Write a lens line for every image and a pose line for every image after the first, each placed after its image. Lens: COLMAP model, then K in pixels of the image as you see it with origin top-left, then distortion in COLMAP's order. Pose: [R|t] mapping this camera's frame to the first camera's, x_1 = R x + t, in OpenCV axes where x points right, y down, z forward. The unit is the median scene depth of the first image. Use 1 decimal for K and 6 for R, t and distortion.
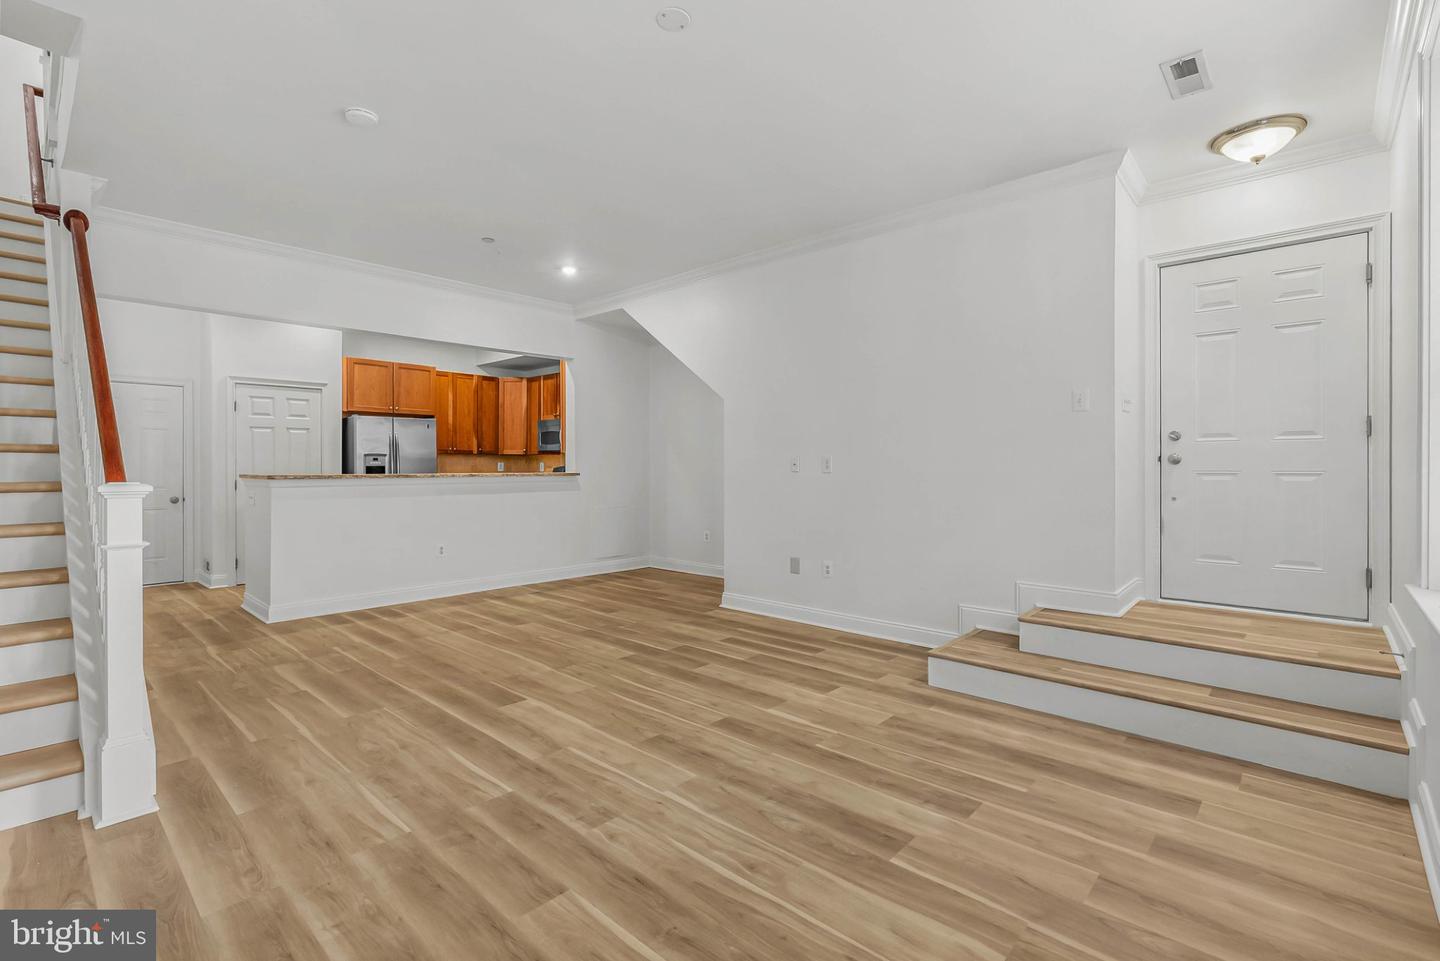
lens RADIAL K [[656.1, 0, 723.8], [0, 656.1, 473.7], [0, 0, 1]] dist [-0.005968, 0.000878]
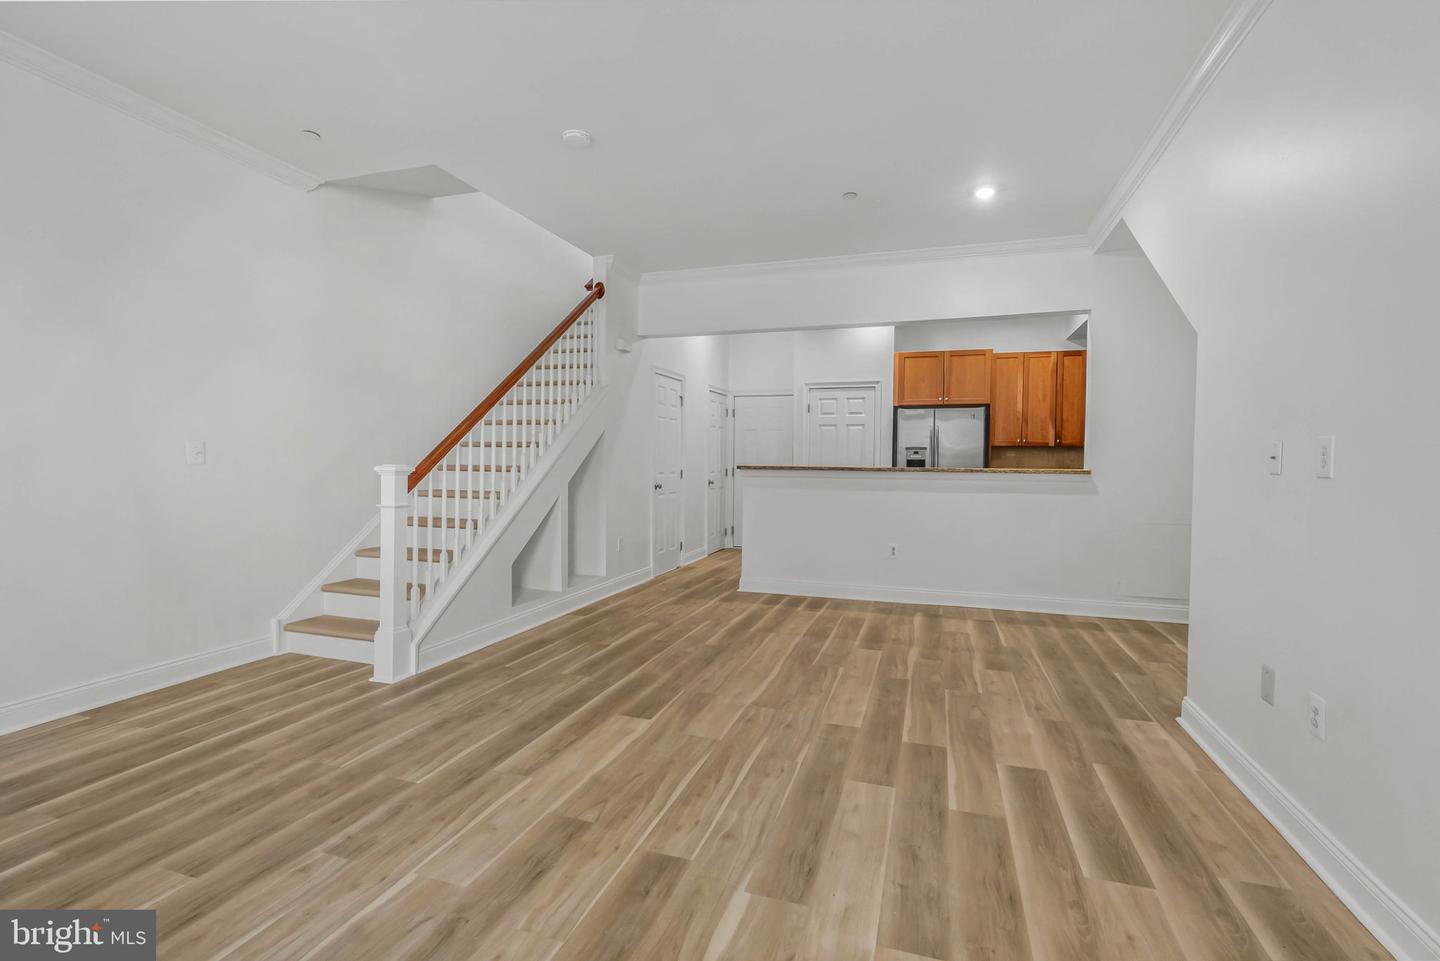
lens RADIAL K [[656.1, 0, 723.8], [0, 656.1, 473.7], [0, 0, 1]] dist [-0.005968, 0.000878]
pose [[0.413794, 0.024590, -0.910039, 0.485674], [-0.021852, 0.999615, 0.017075, -0.002413], [0.910108, 0.012820, 0.414172, 0.656821]]
